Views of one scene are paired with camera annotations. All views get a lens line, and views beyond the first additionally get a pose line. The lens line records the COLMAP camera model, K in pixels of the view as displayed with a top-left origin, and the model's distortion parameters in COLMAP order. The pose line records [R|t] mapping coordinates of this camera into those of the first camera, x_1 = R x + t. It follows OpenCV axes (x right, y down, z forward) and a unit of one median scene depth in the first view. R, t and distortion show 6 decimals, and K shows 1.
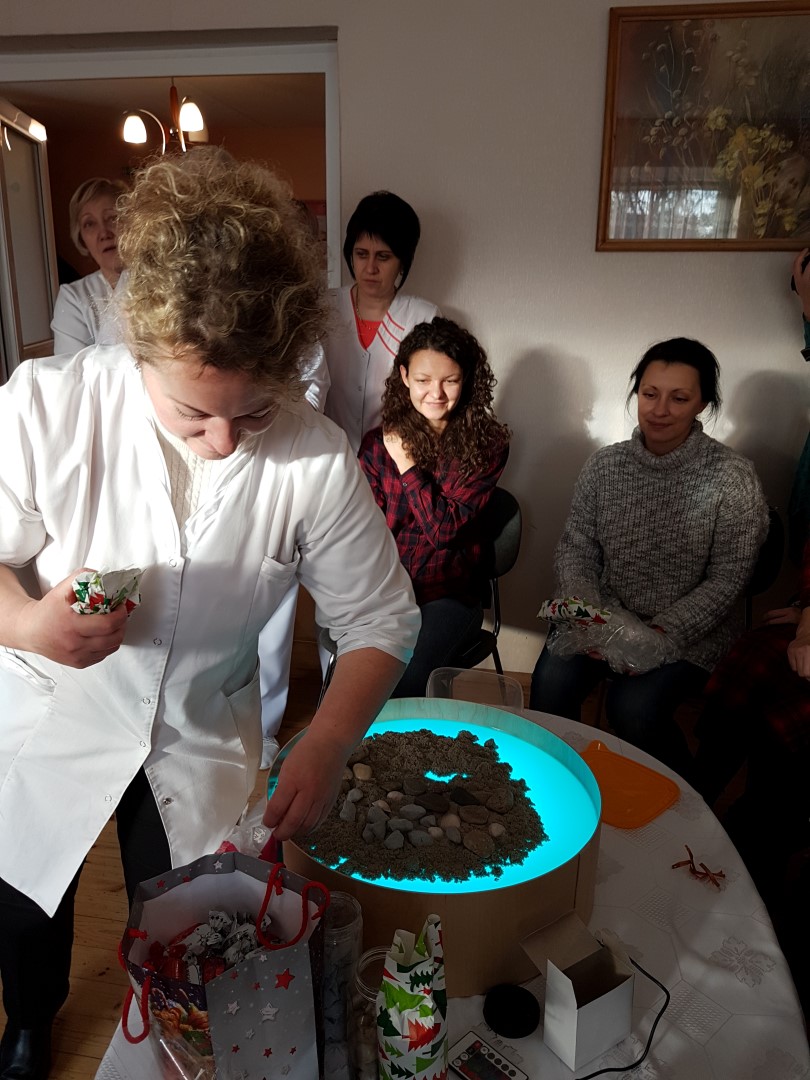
lens RADIAL K [[849.1, 0, 406.9], [0, 849.1, 534.1], [0, 0, 1]] dist [0.037089, -0.069914]
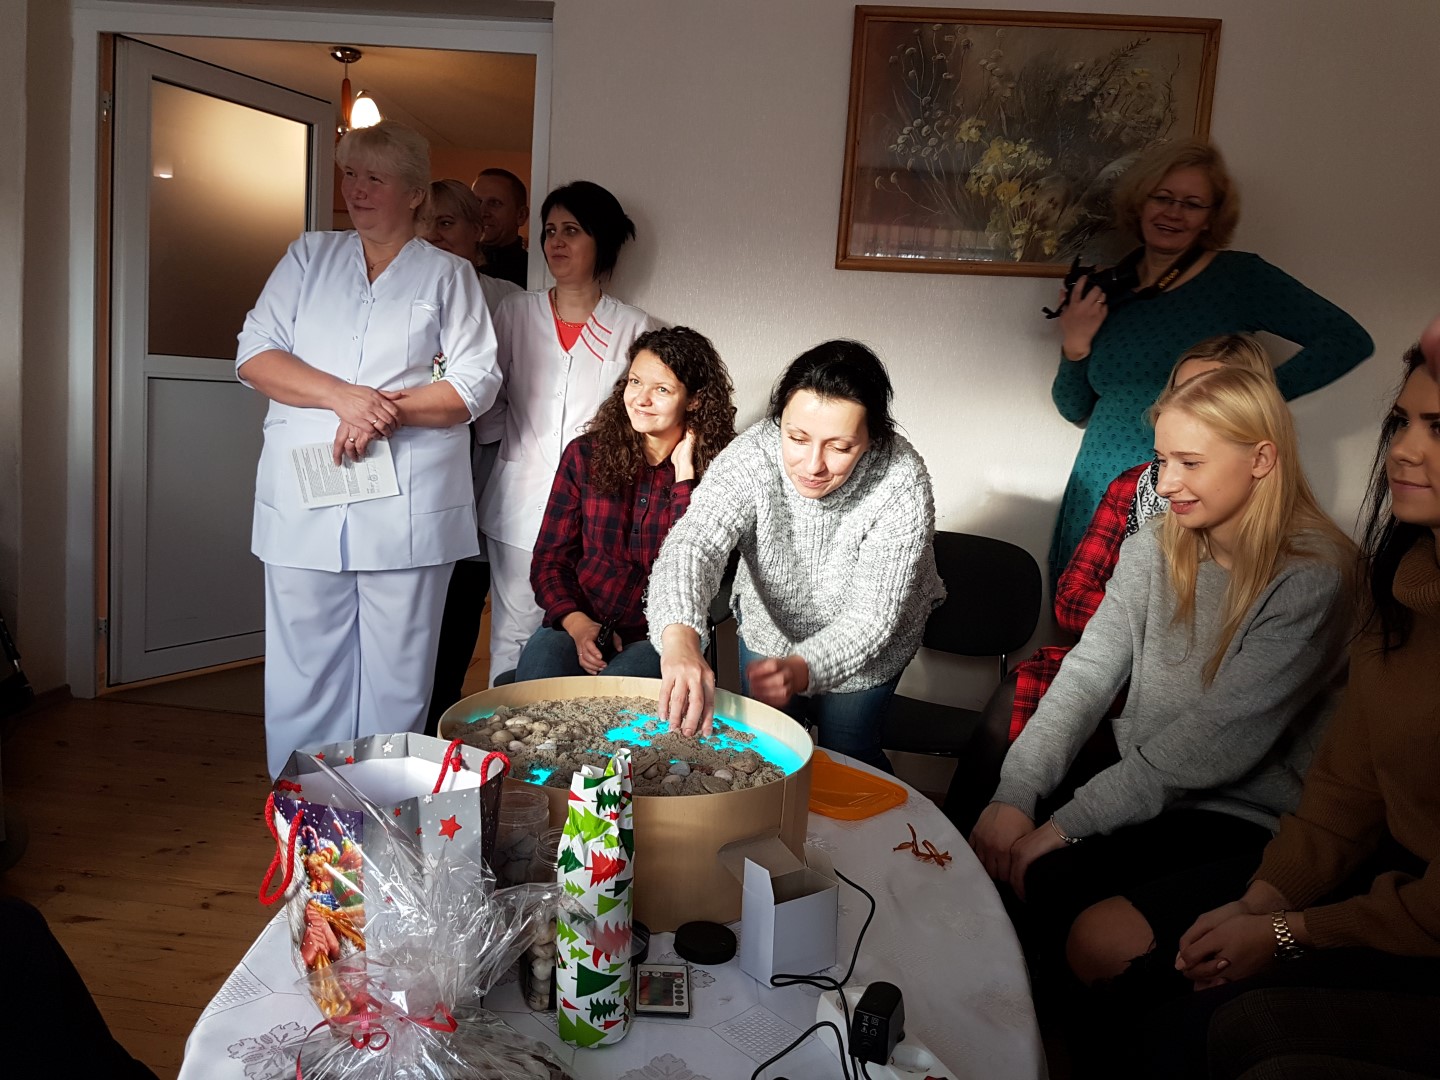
lens RADIAL K [[1107.5, 0, 711.4], [0, 1107.5, 524.6], [0, 0, 1]] dist [0.156745, -0.286083]
pose [[0.995155, 0.044131, 0.087854, 0.002533], [-0.029953, 0.987207, -0.156604, 0.125253], [-0.093641, 0.153214, 0.983746, -0.093026]]
